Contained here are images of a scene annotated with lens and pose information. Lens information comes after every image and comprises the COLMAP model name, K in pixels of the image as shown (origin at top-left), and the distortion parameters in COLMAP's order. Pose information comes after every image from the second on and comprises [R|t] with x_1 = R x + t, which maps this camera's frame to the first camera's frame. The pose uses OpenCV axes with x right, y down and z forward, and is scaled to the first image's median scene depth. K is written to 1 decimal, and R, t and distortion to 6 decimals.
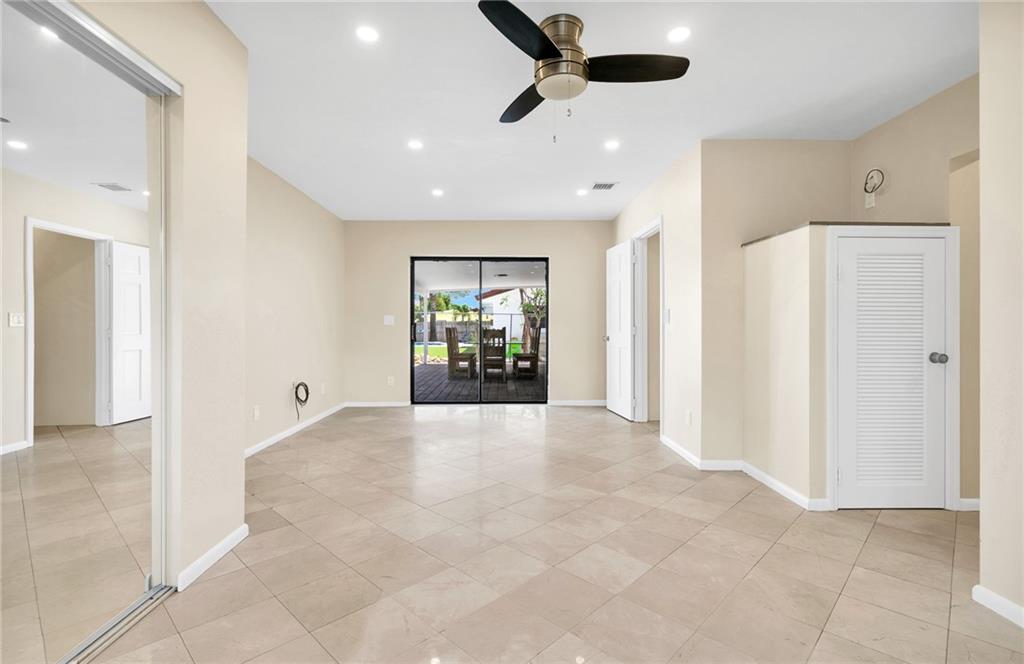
lens RADIAL K [[481.4, 0, 537.3], [0, 481.4, 323.5], [0, 0, 1]] dist [0.002281, 0.000534]
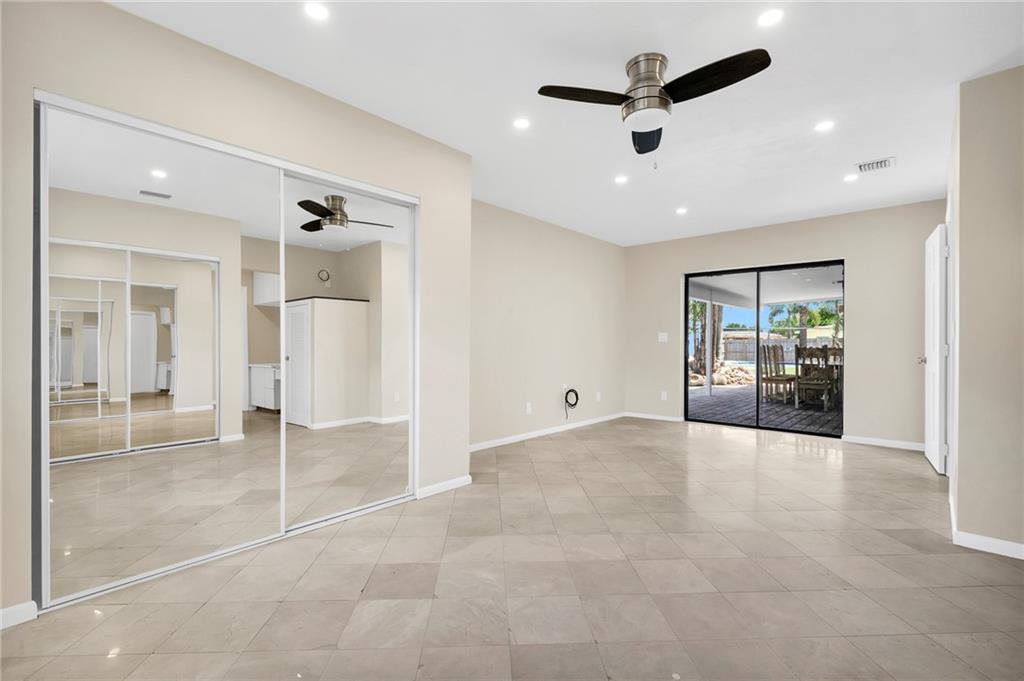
lens RADIAL K [[500.7, 0, 505.7], [0, 500.7, 342.7], [0, 0, 1]] dist [0.006210, 0.001650]
pose [[0.702534, 0.003250, -0.711643, 0.381584], [-0.000266, 0.999991, 0.004304, -0.000193], [0.711650, -0.002835, 0.702528, -0.005131]]
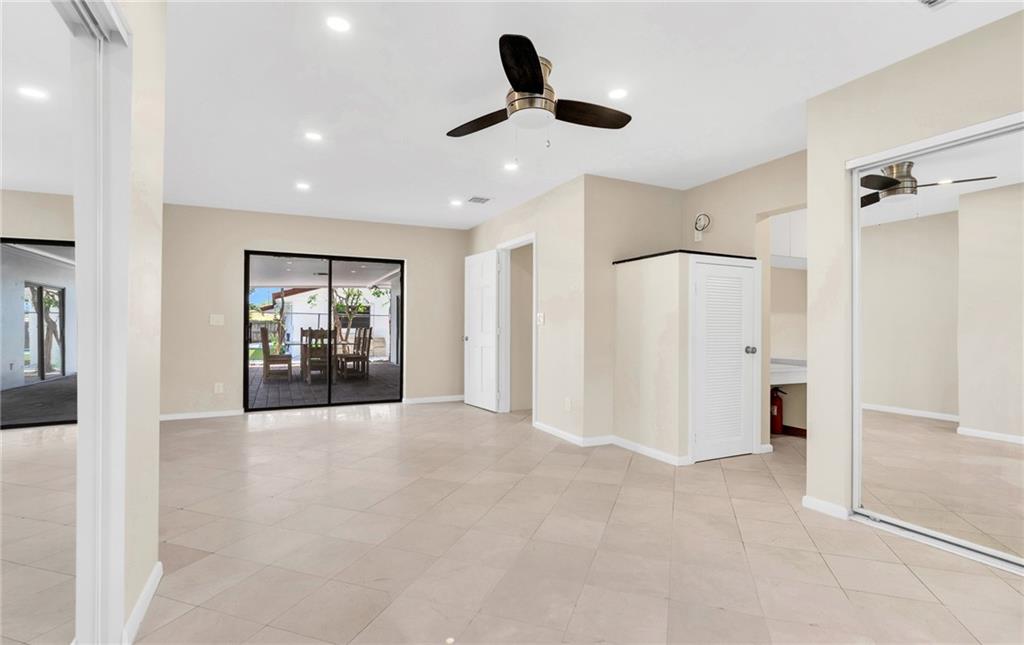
lens RADIAL K [[447.4, 0, 536.3], [0, 447.4, 326.5], [0, 0, 1]] dist [0.001001, 0.000545]
pose [[0.918364, 0.001687, 0.395734, -0.159732], [-0.003897, 0.999981, 0.004780, -0.002001], [-0.395719, -0.005932, 0.918353, 0.009291]]
